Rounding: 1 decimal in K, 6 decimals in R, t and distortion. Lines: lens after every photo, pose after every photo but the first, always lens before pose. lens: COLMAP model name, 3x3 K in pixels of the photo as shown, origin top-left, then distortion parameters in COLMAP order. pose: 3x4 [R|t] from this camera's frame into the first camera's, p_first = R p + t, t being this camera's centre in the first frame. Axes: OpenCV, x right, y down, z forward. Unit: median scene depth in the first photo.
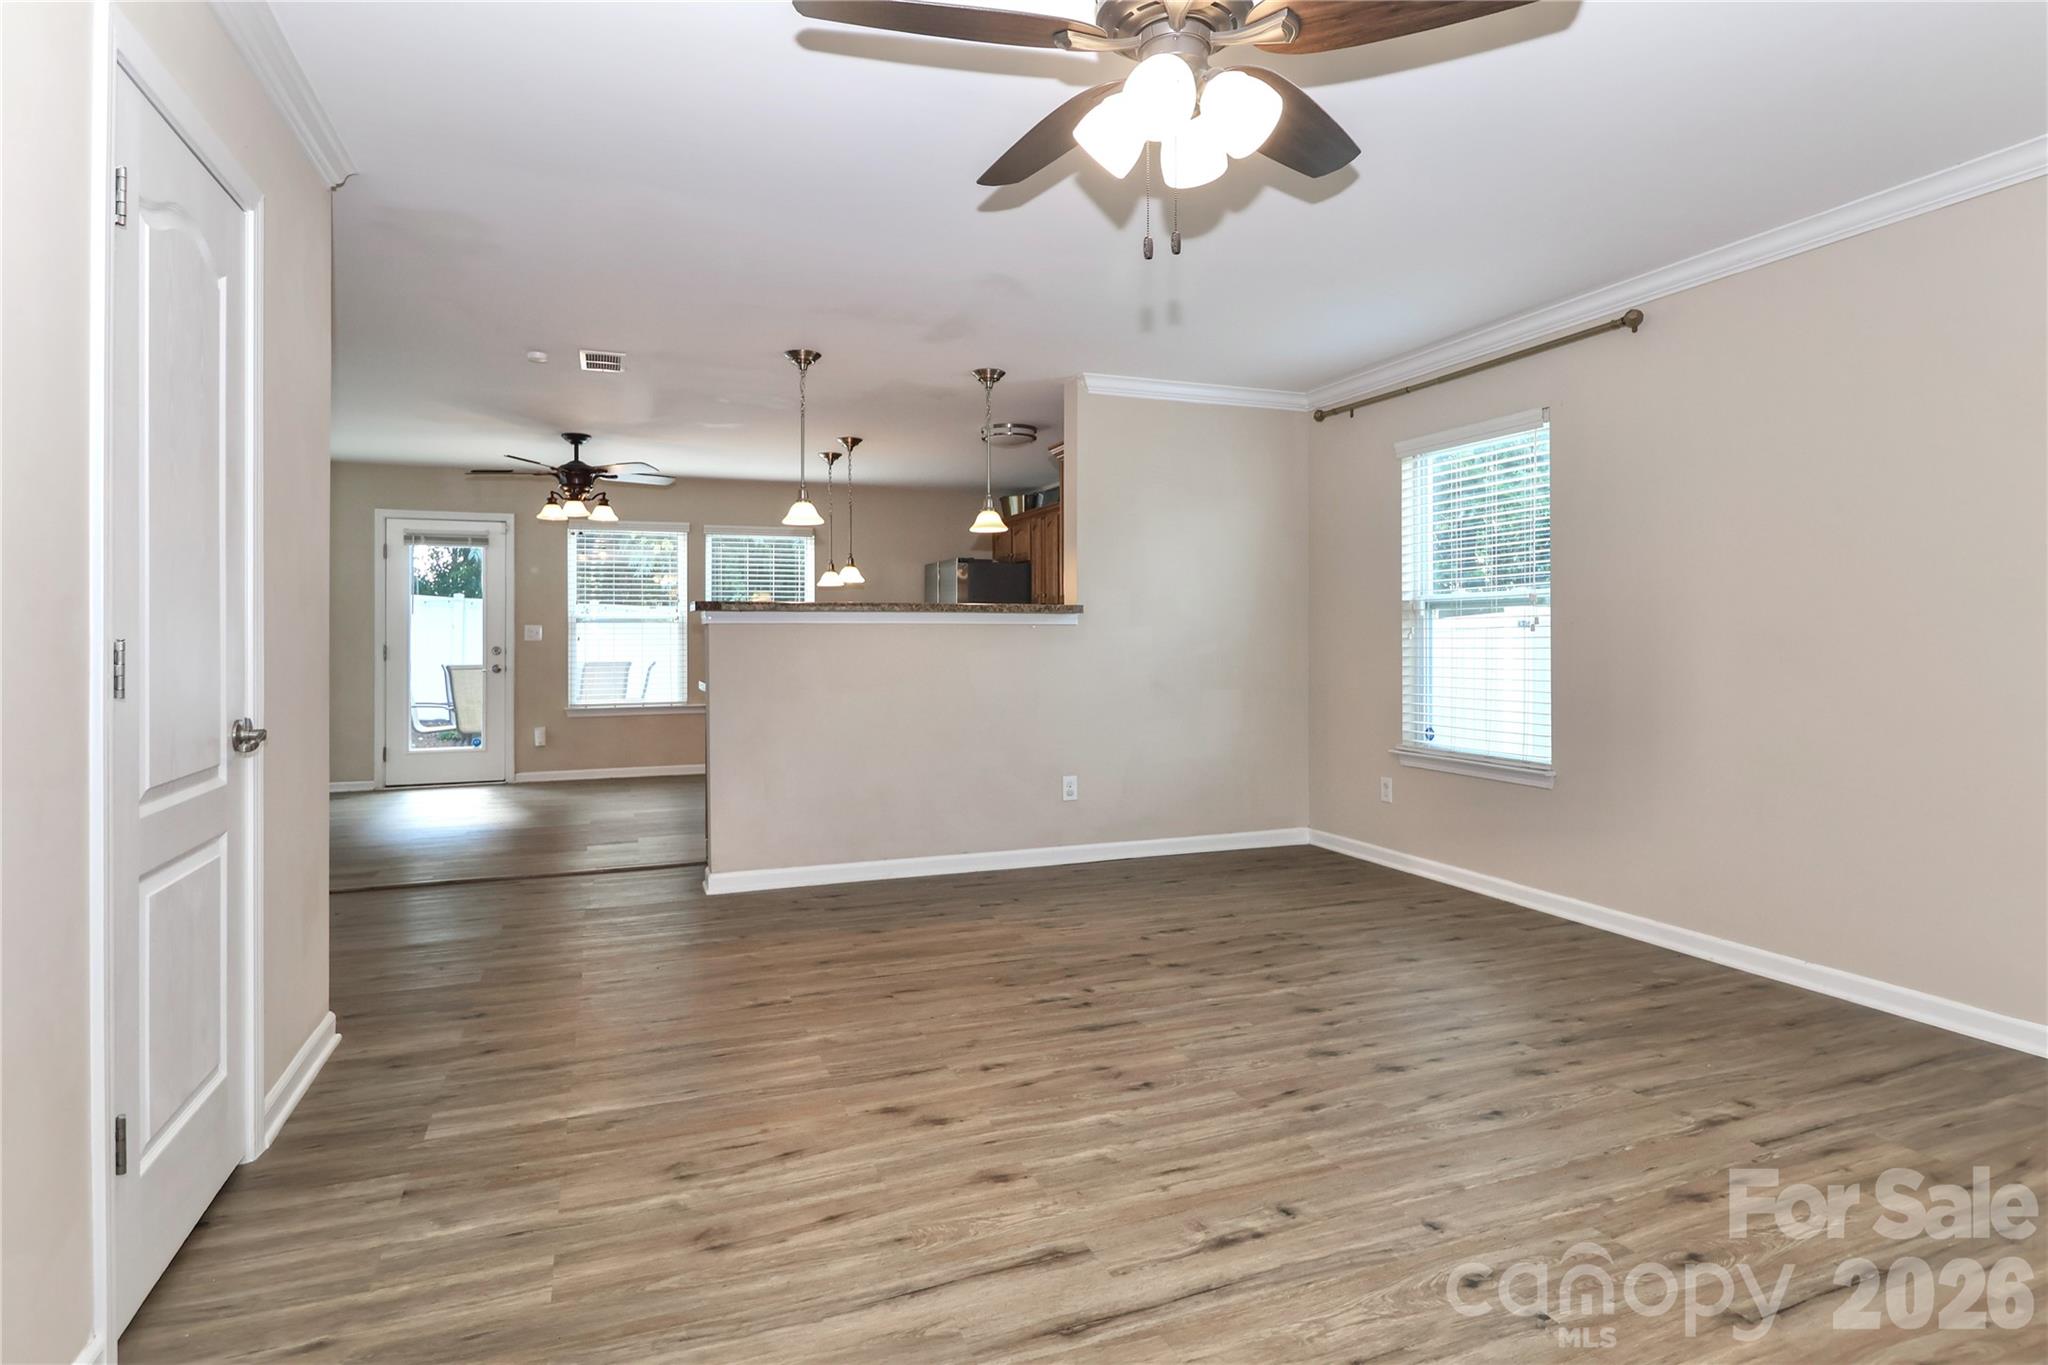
lens RADIAL K [[1090.1, 0, 1039.2], [0, 1090.1, 634.3], [0, 0, 1]] dist [0.001083, -0.000606]
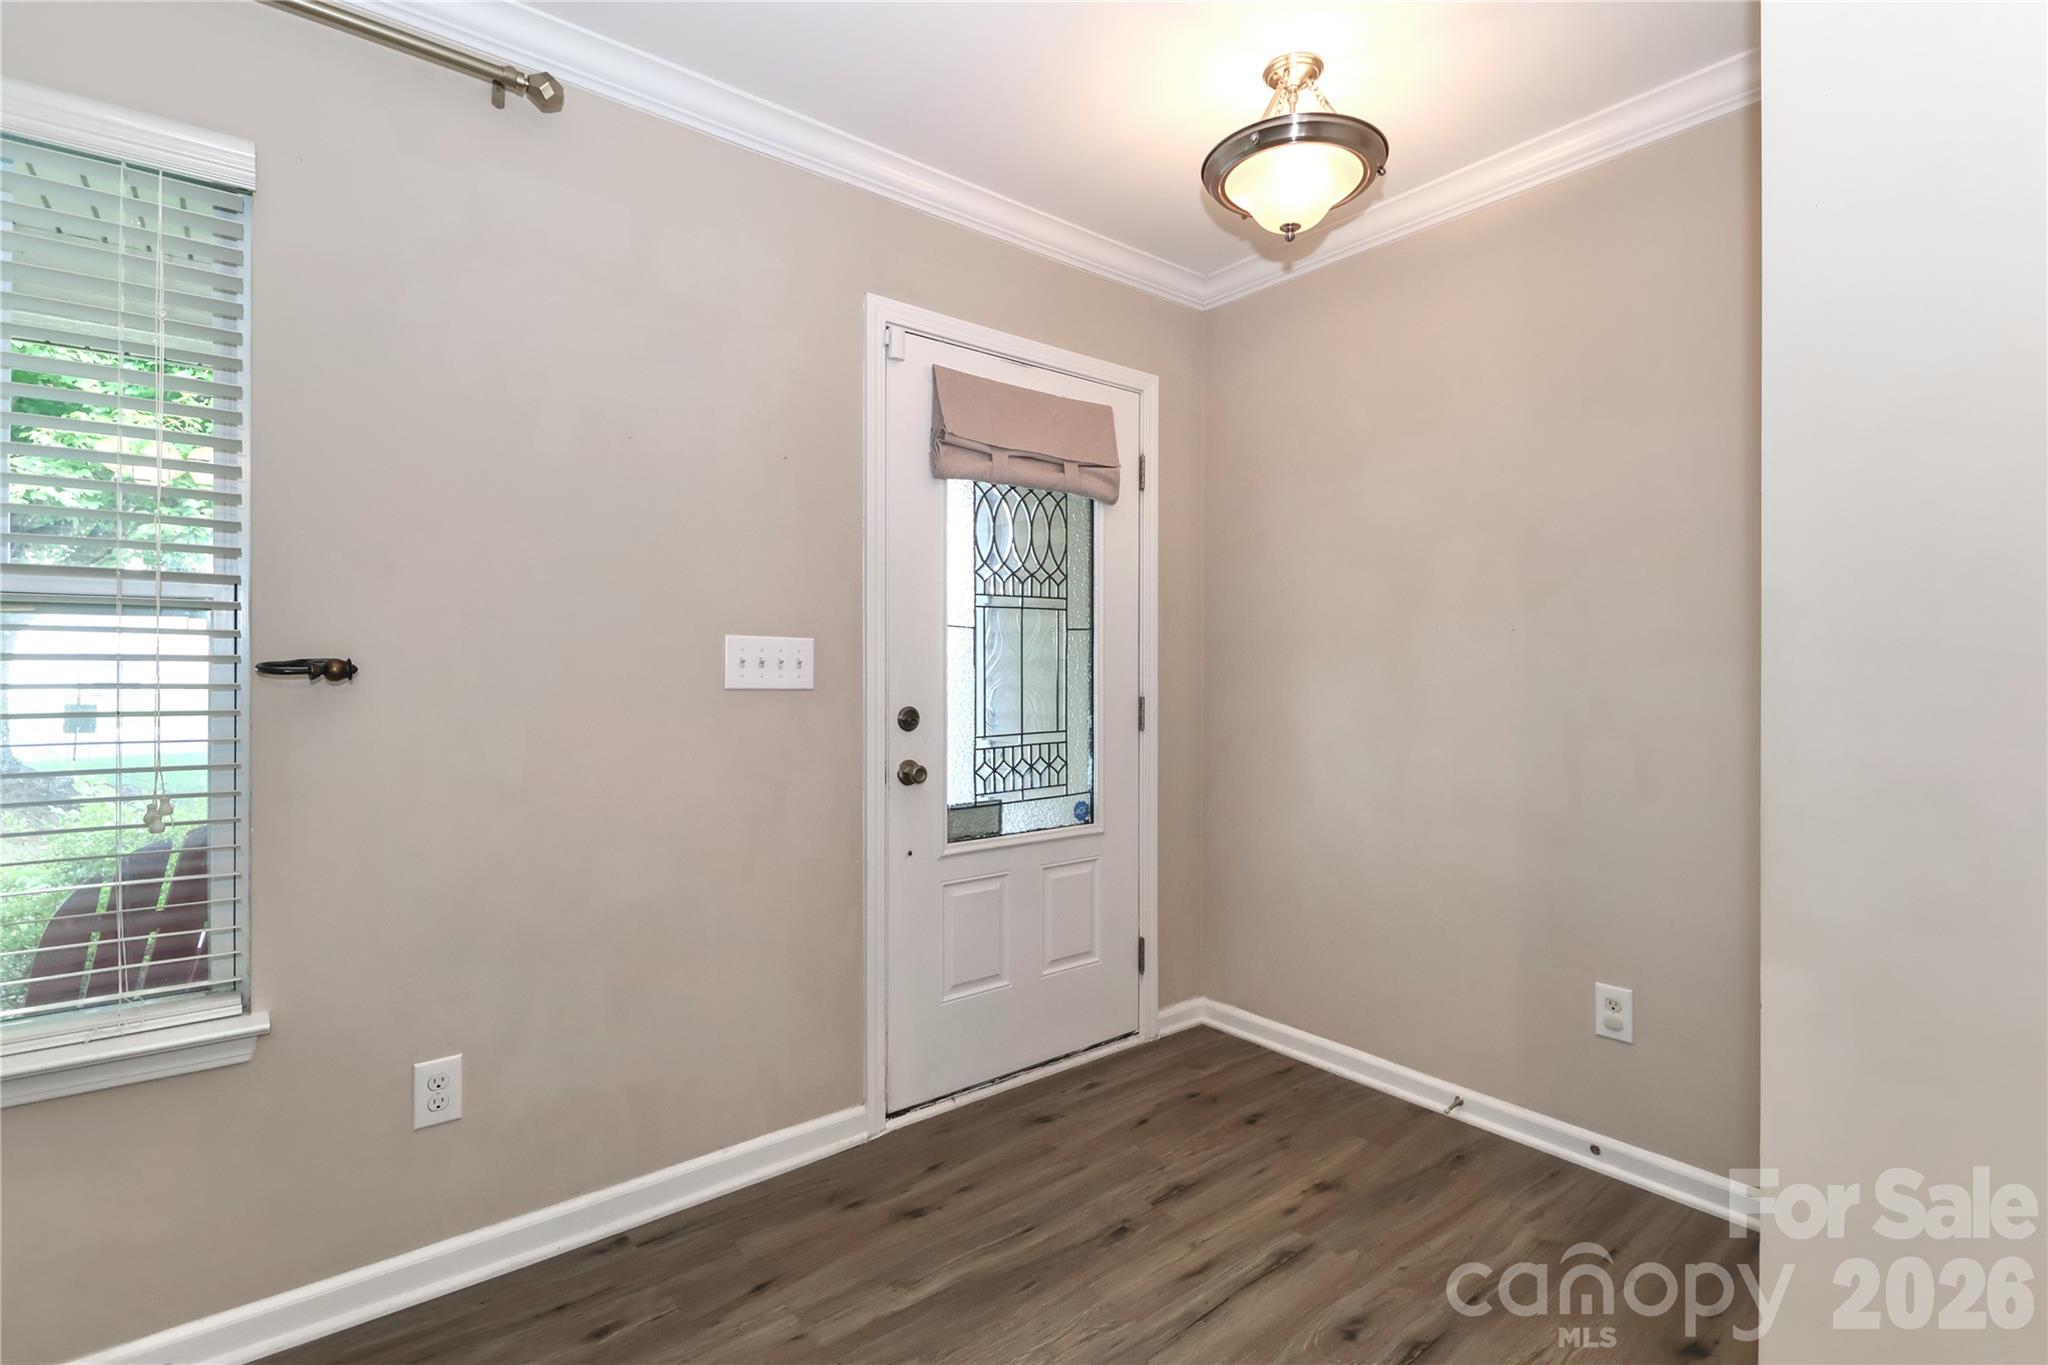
lens RADIAL K [[942.0, 0, 1032.5], [0, 942.0, 668.1], [0, 0, 1]] dist [-0.000112, 0.000203]
pose [[-0.954255, 0.001059, -0.298991, 0.125255], [0.001957, 0.999994, -0.002703, -0.012346], [0.298987, -0.003165, -0.954252, 0.378828]]
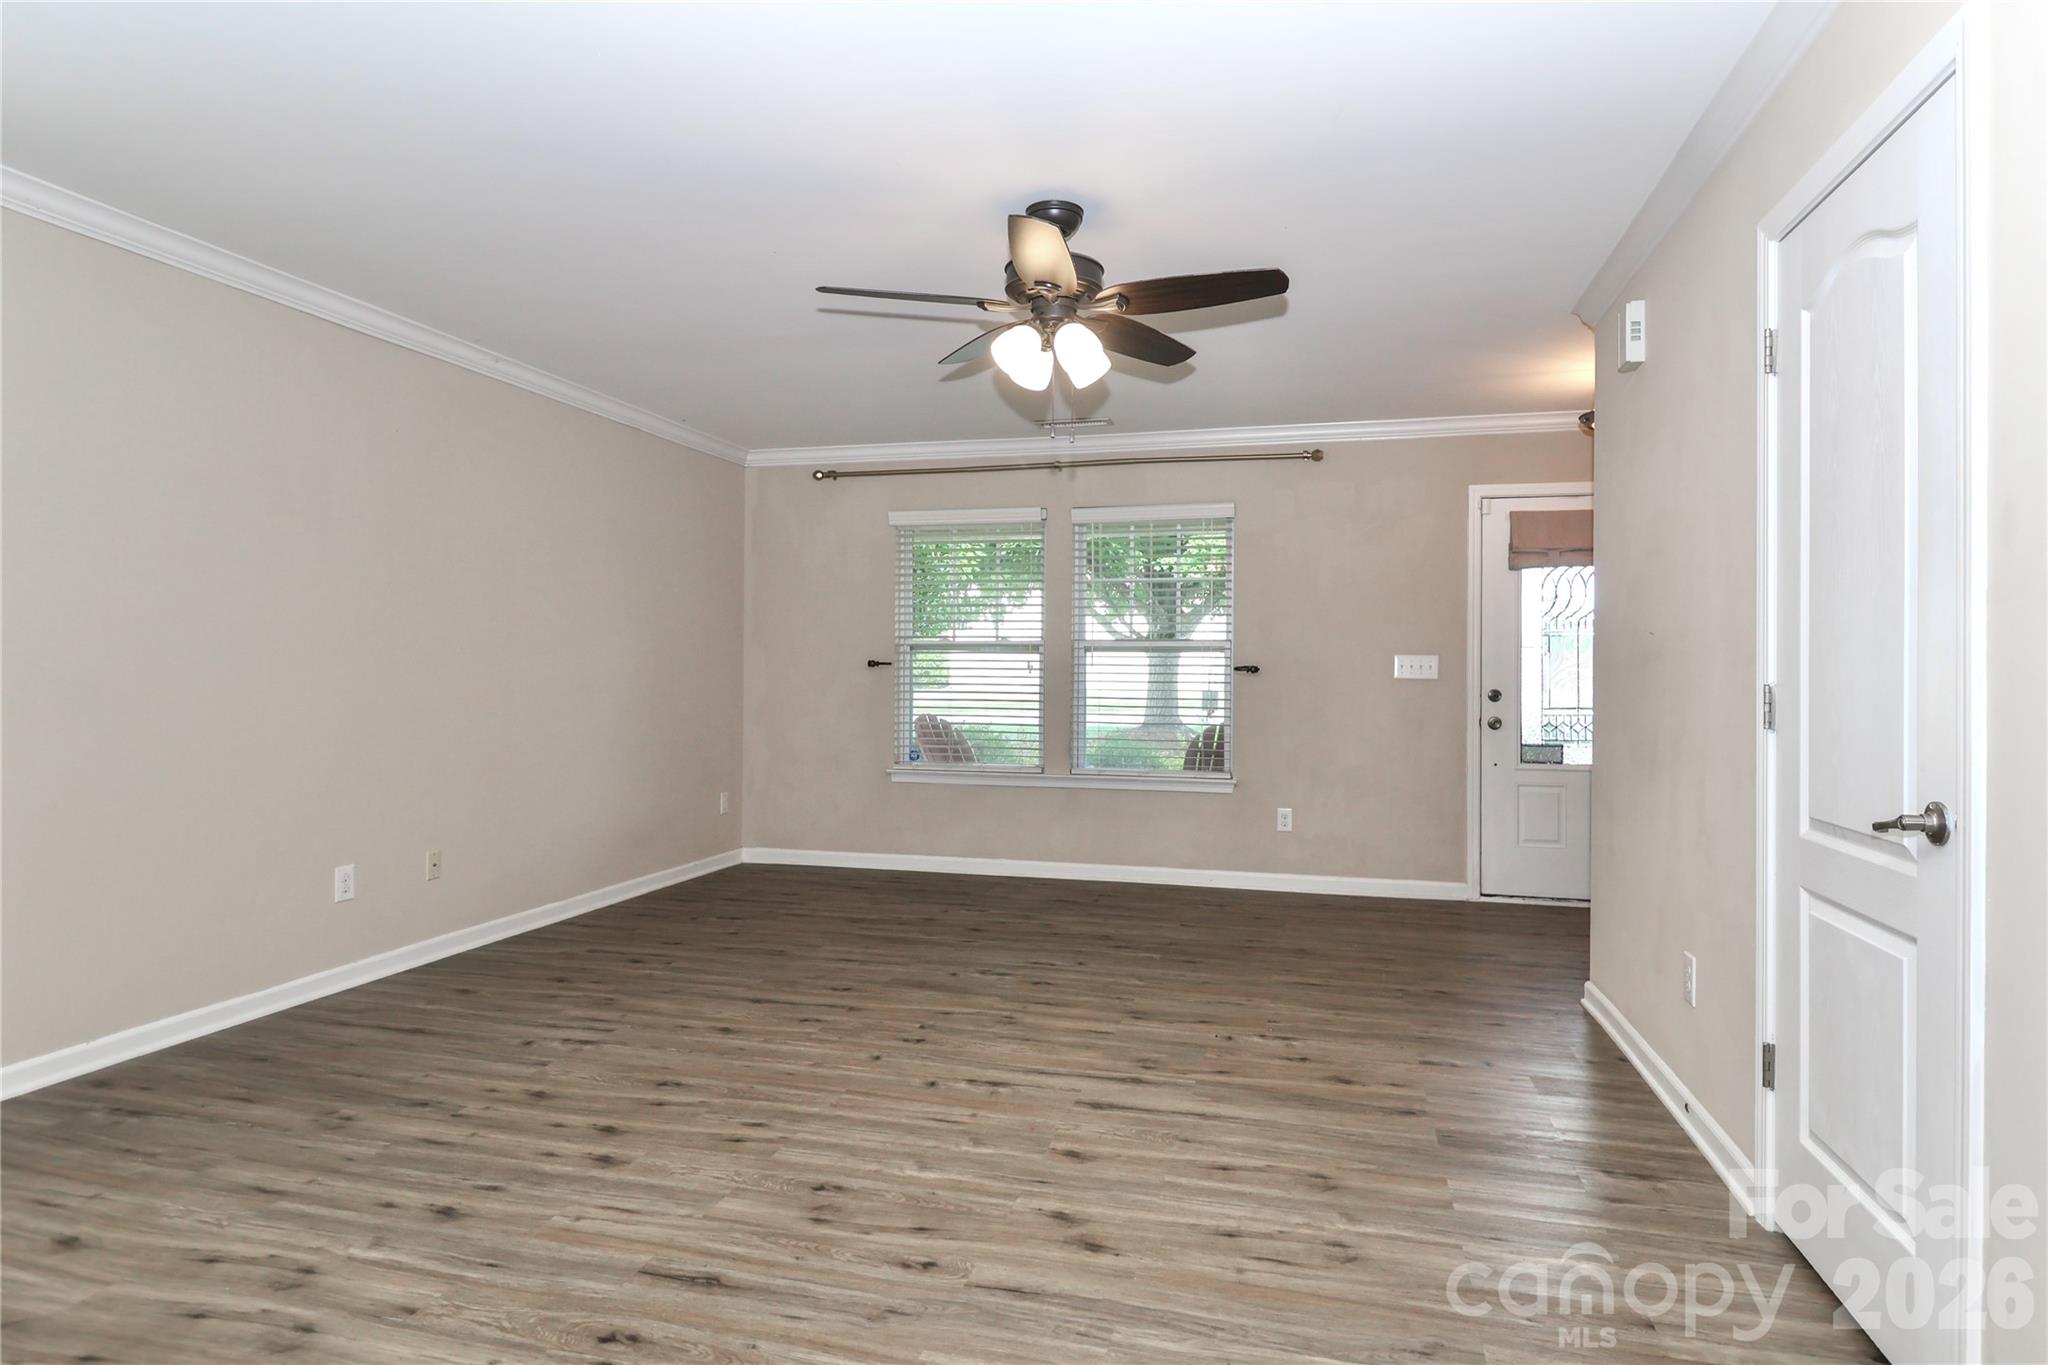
lens RADIAL K [[1108.1, 0, 1035.0], [0, 1108.1, 666.3], [0, 0, 1]] dist [0.005649, -0.000156]
pose [[-0.802527, -0.001044, 0.596615, -0.618271], [-0.005061, 0.999974, -0.005058, -0.006434], [-0.596595, -0.007079, -0.802511, 1.736248]]
